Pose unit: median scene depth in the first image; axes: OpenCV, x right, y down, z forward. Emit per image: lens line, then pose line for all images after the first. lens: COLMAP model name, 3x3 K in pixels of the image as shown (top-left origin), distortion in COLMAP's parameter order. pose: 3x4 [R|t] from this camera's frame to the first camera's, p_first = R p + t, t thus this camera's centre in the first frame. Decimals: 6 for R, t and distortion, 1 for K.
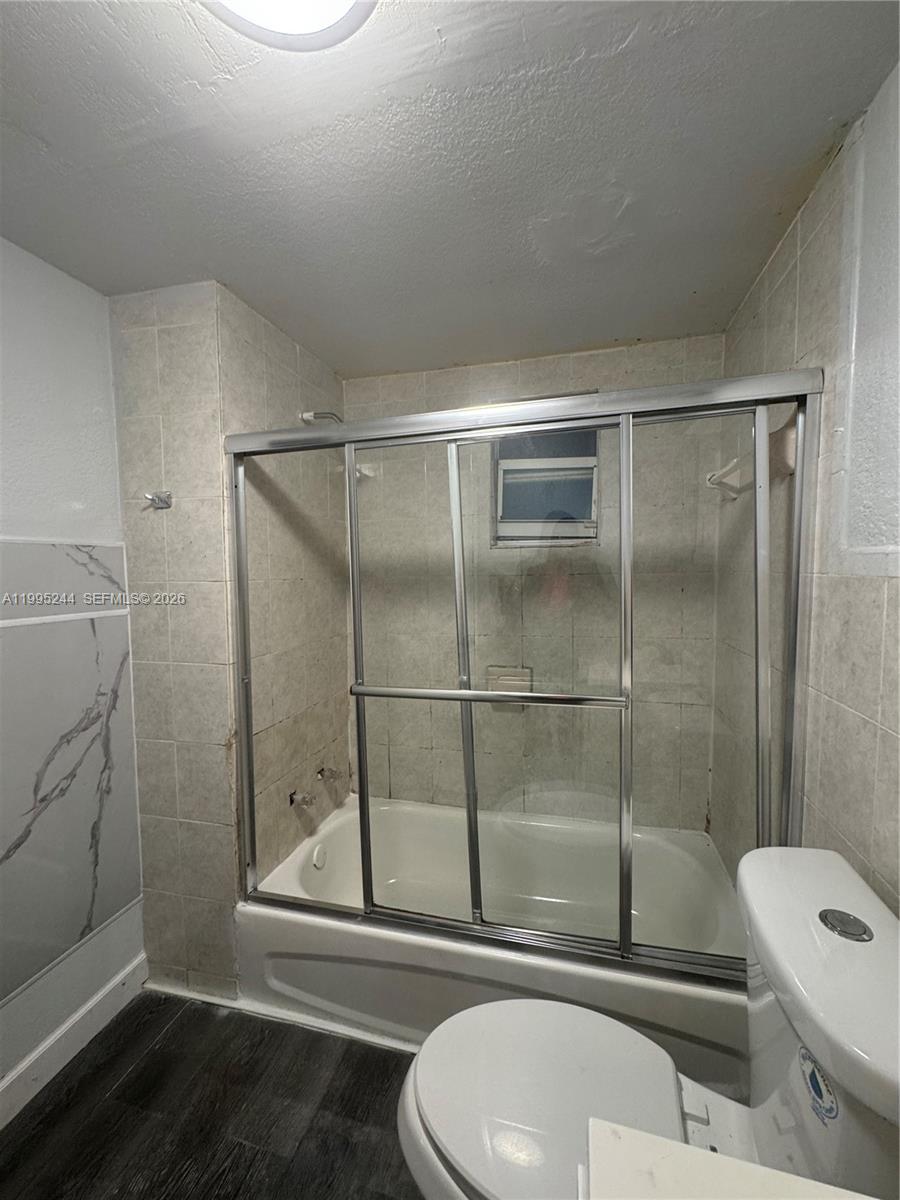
lens RADIAL K [[480.4, 0, 452.2], [0, 480.4, 599.7], [0, 0, 1]] dist [-0.002121, -0.000088]
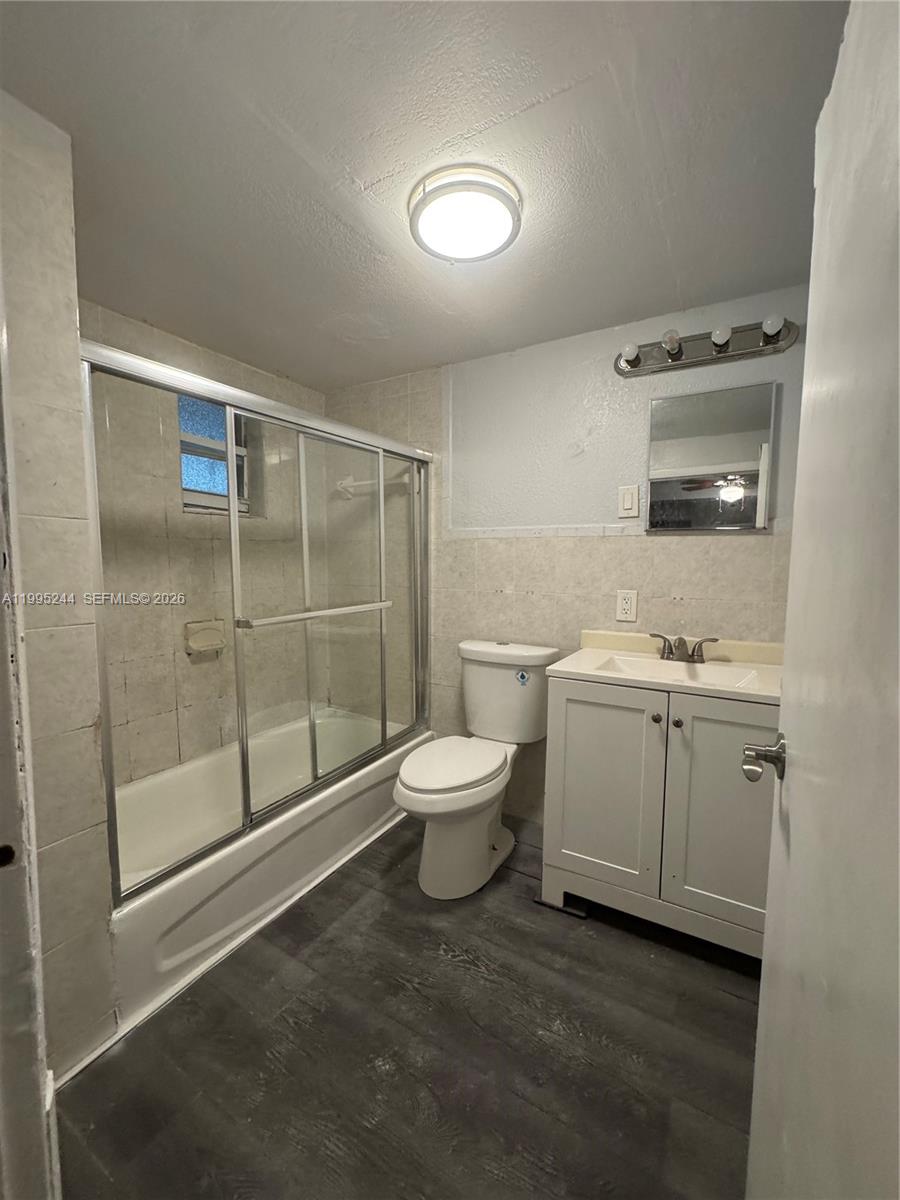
lens RADIAL K [[480.4, 0, 454.0], [0, 480.4, 599.4], [0, 0, 1]] dist [-0.002121, -0.000088]
pose [[0.268341, -0.066377, 0.961035, -1.081100], [0.058207, 0.996918, 0.052602, 0.088100], [-0.961564, 0.041824, 0.271377, 0.196128]]
